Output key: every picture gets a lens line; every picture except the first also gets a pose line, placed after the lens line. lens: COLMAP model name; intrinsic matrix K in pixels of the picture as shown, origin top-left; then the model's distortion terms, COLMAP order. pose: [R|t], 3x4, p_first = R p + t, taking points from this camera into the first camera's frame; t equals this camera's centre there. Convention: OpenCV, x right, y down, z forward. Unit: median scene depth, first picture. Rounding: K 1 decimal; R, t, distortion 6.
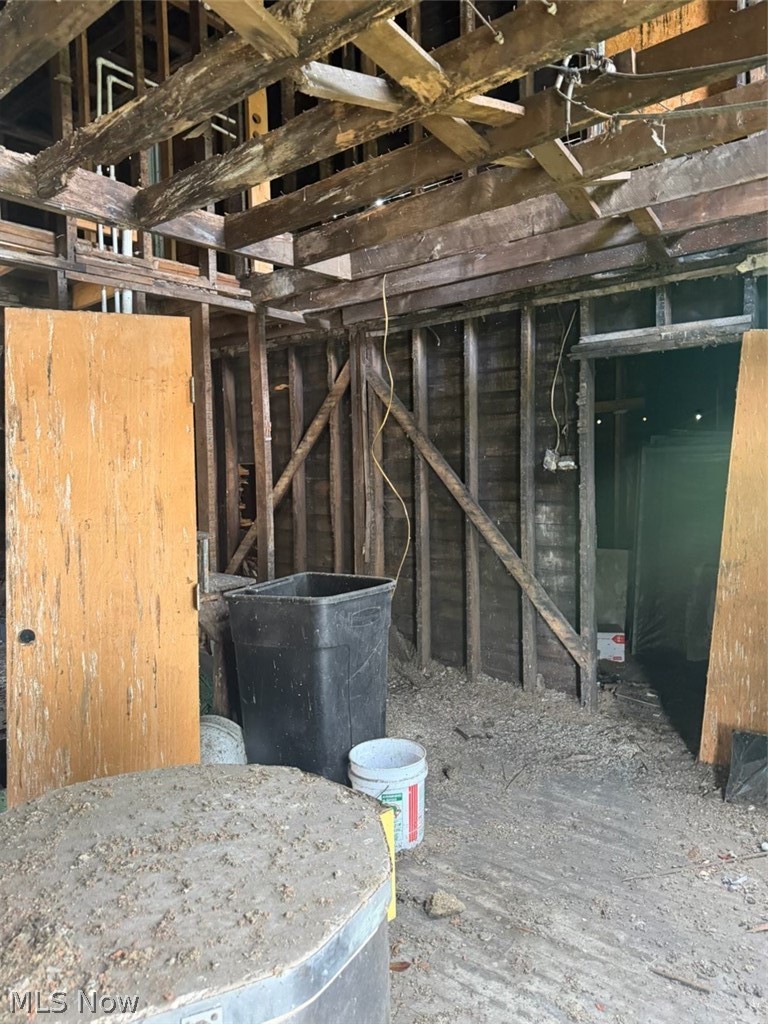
lens RADIAL K [[711.8, 0, 385.9], [0, 711.8, 508.4], [0, 0, 1]] dist [0.110704, -0.181456]
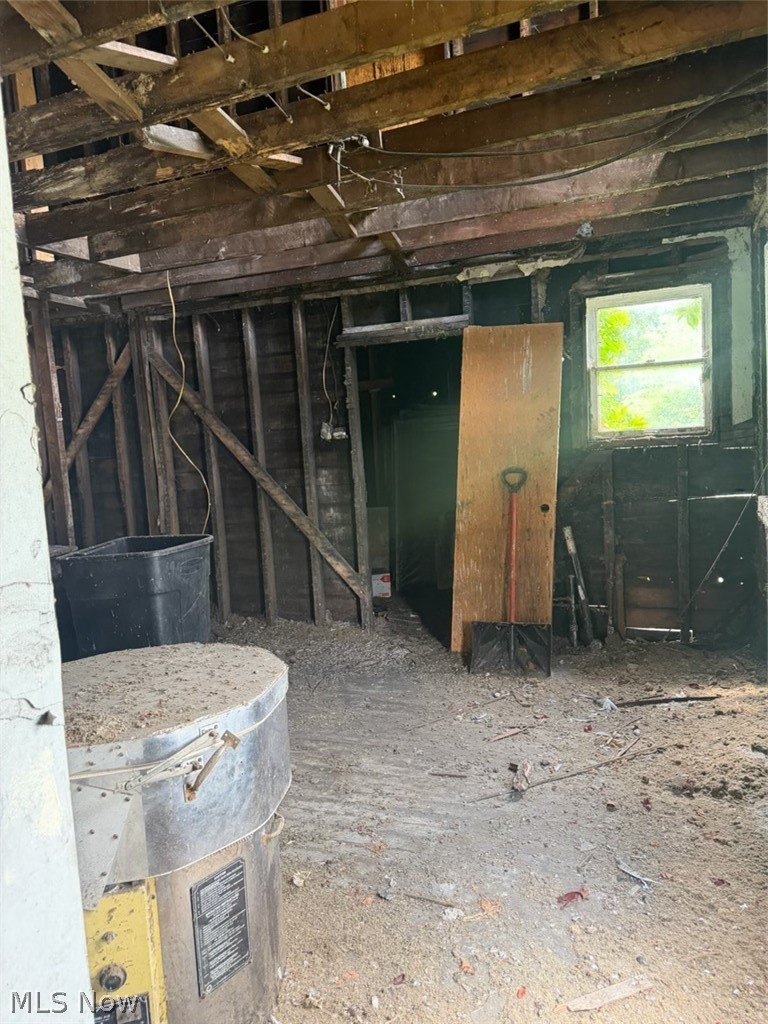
lens RADIAL K [[711.8, 0, 385.9], [0, 711.8, 508.4], [0, 0, 1]] dist [0.110704, -0.181456]
pose [[0.943019, -0.069123, 0.325480, -0.084917], [0.059584, 0.997453, 0.039197, 0.023544], [-0.327360, -0.017570, 0.944736, -0.187694]]
